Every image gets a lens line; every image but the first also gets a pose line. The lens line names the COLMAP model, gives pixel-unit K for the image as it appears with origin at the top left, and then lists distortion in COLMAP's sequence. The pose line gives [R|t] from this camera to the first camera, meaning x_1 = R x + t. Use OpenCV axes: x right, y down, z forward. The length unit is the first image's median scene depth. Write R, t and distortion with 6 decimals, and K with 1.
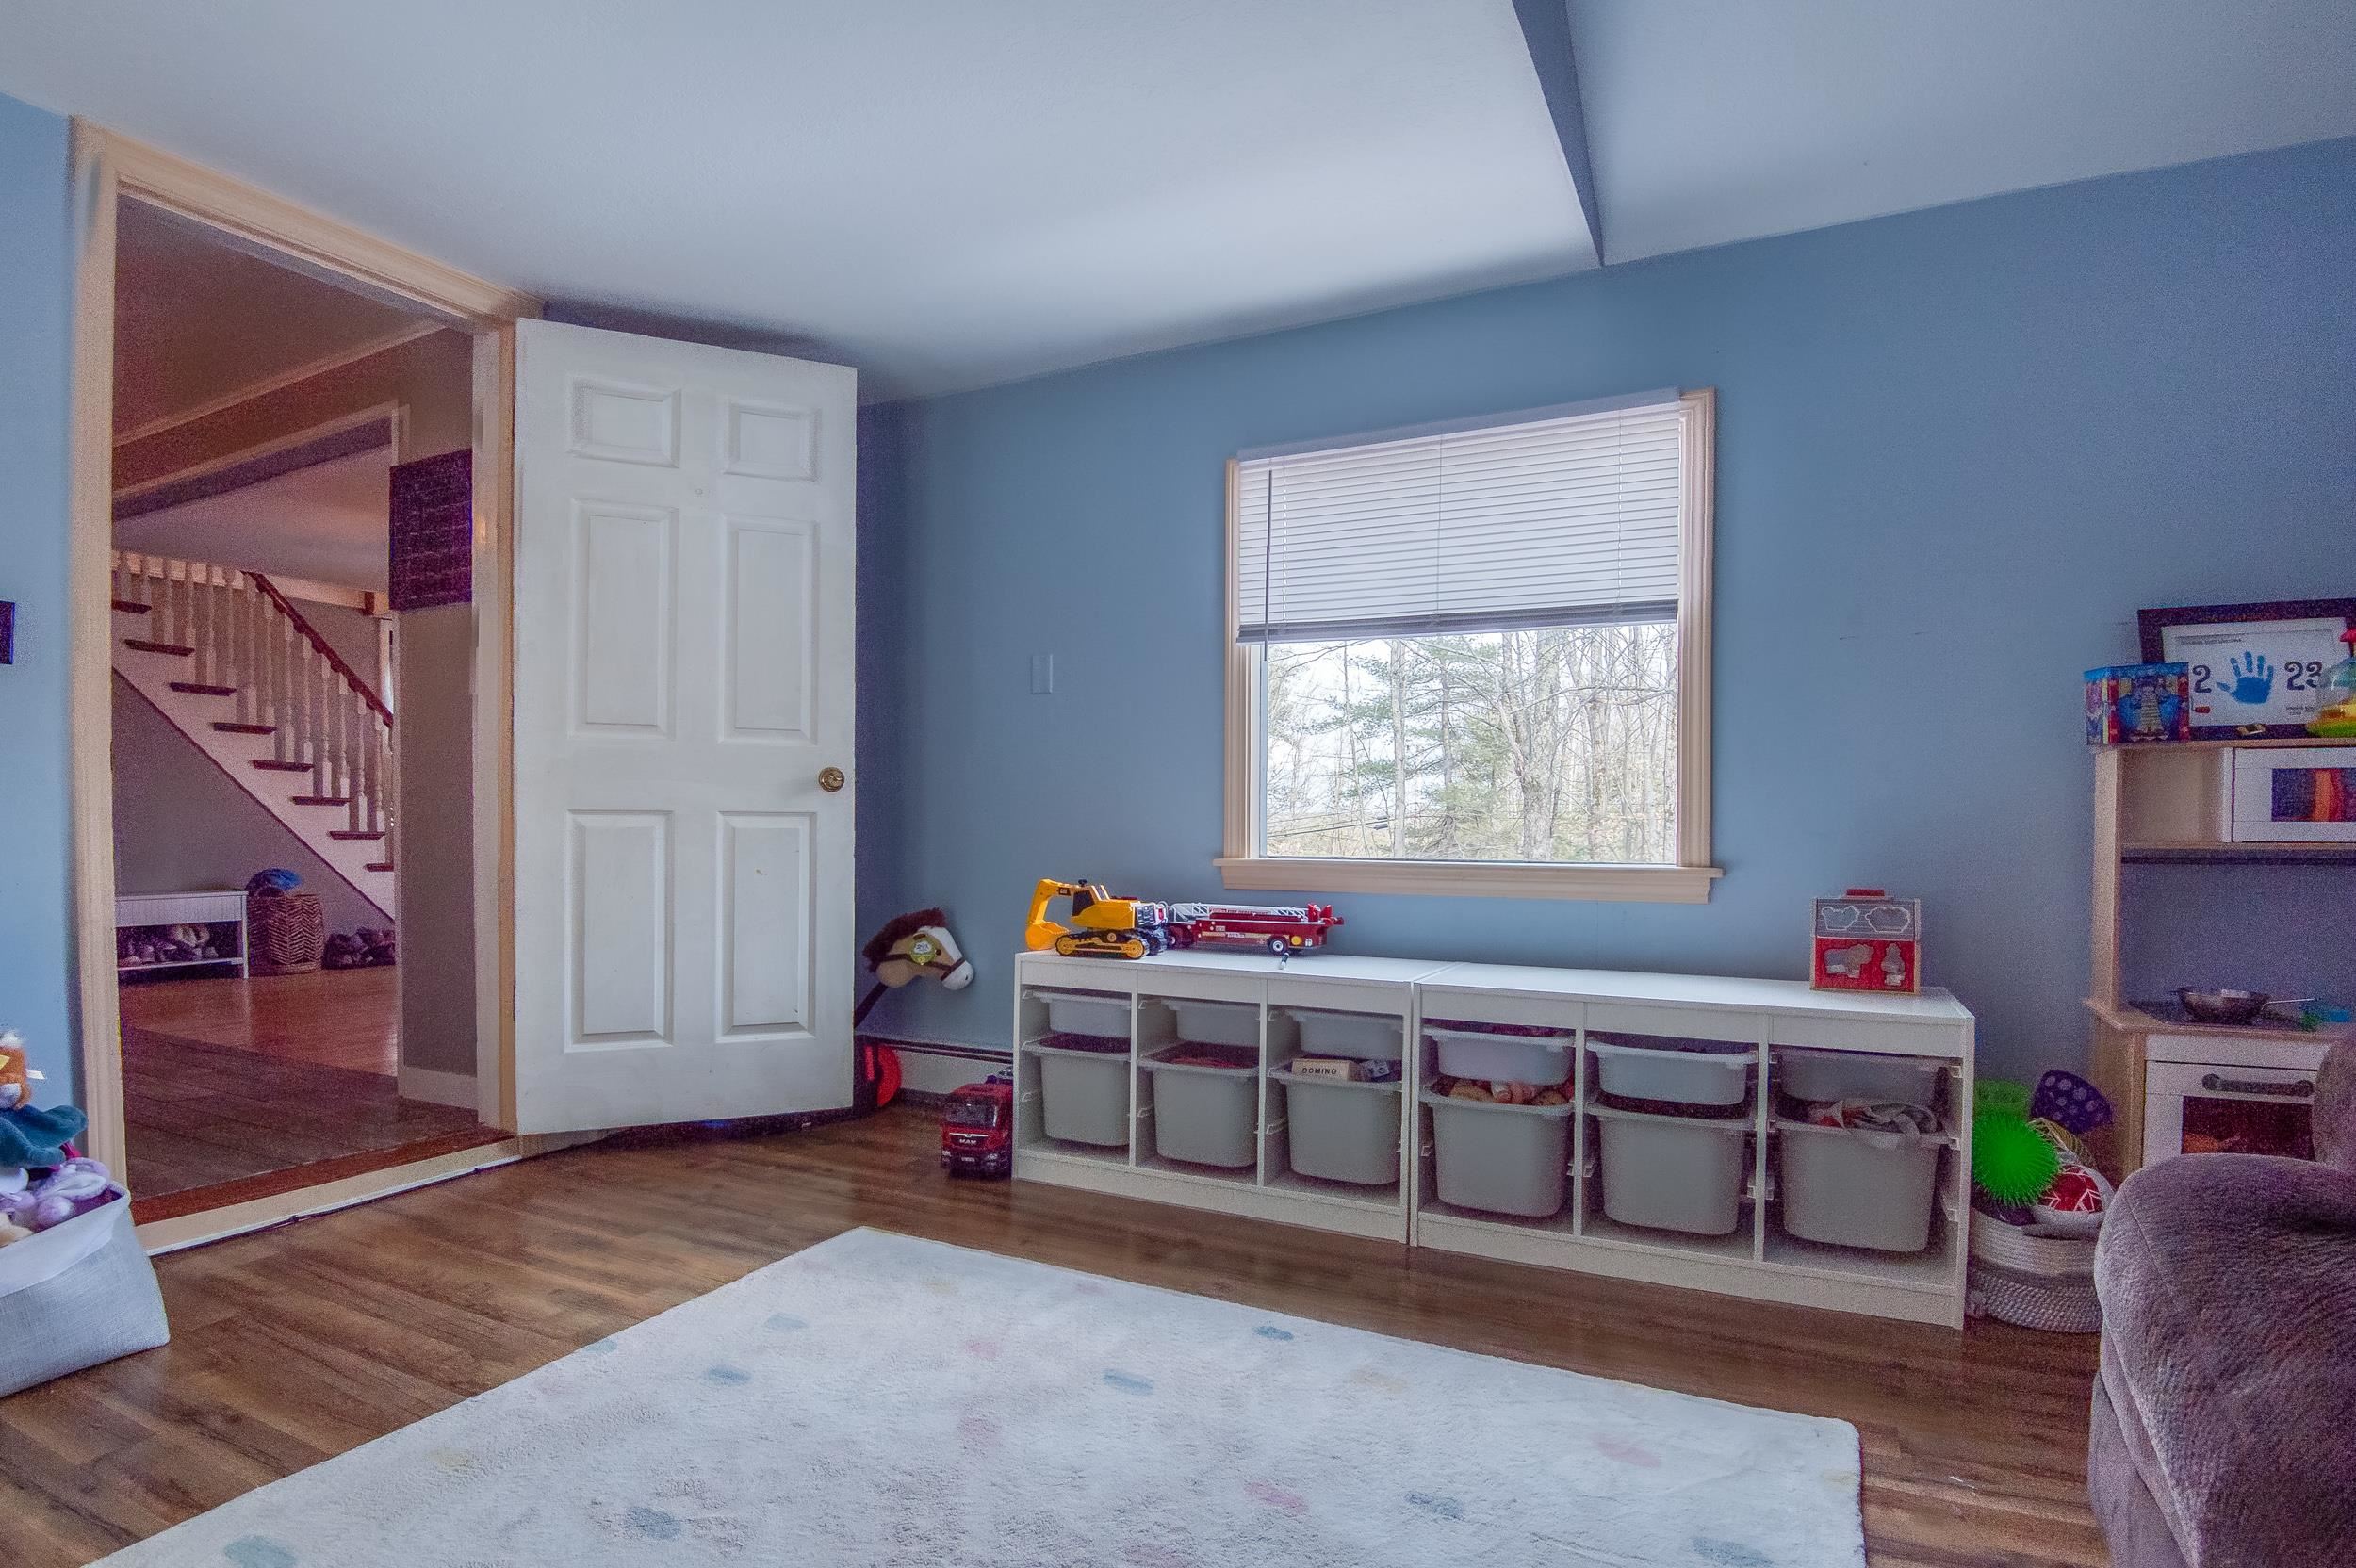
lens RADIAL K [[1172.2, 0, 1169.2], [0, 1172.2, 820.4], [0, 0, 1]] dist [-0.001011, -0.023824]
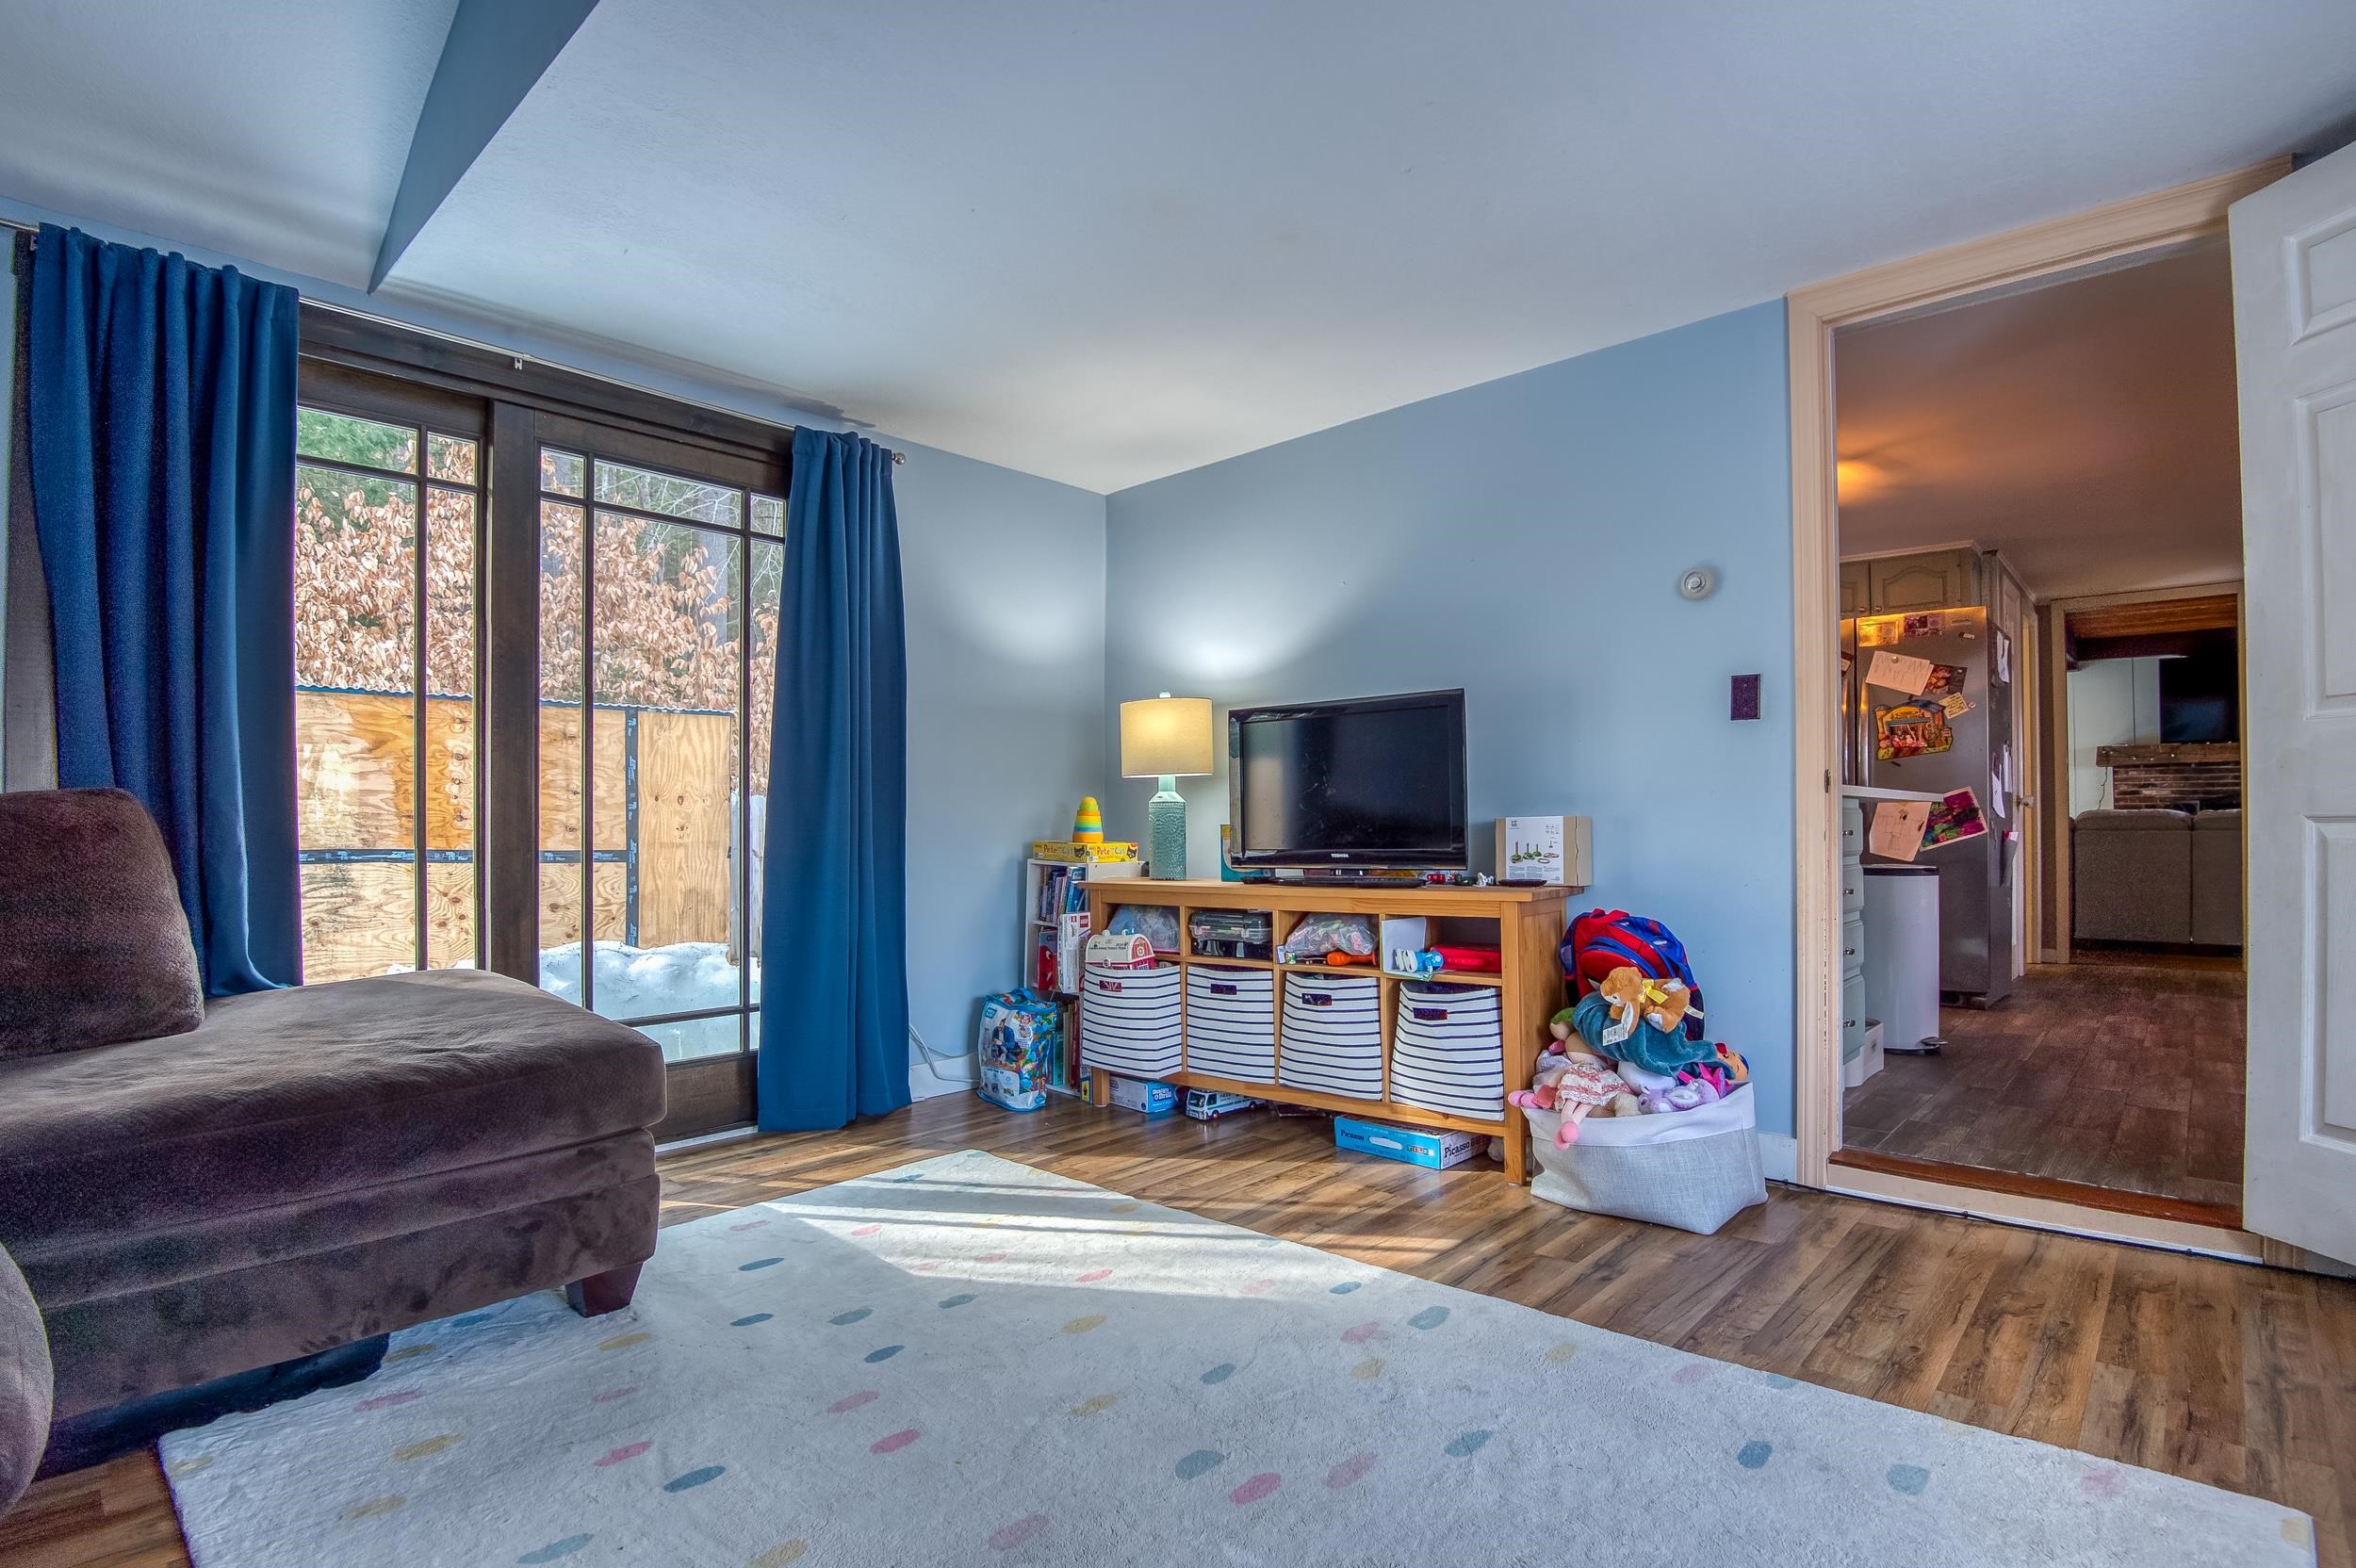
lens RADIAL K [[1172.2, 0, 1169.2], [0, 1172.2, 820.4], [0, 0, 1]] dist [-0.001011, -0.023824]
pose [[-0.259098, -0.007183, -0.965824, 0.457649], [0.006364, 0.999938, -0.009144, -0.005163], [0.965830, -0.008516, -0.259036, 0.606825]]
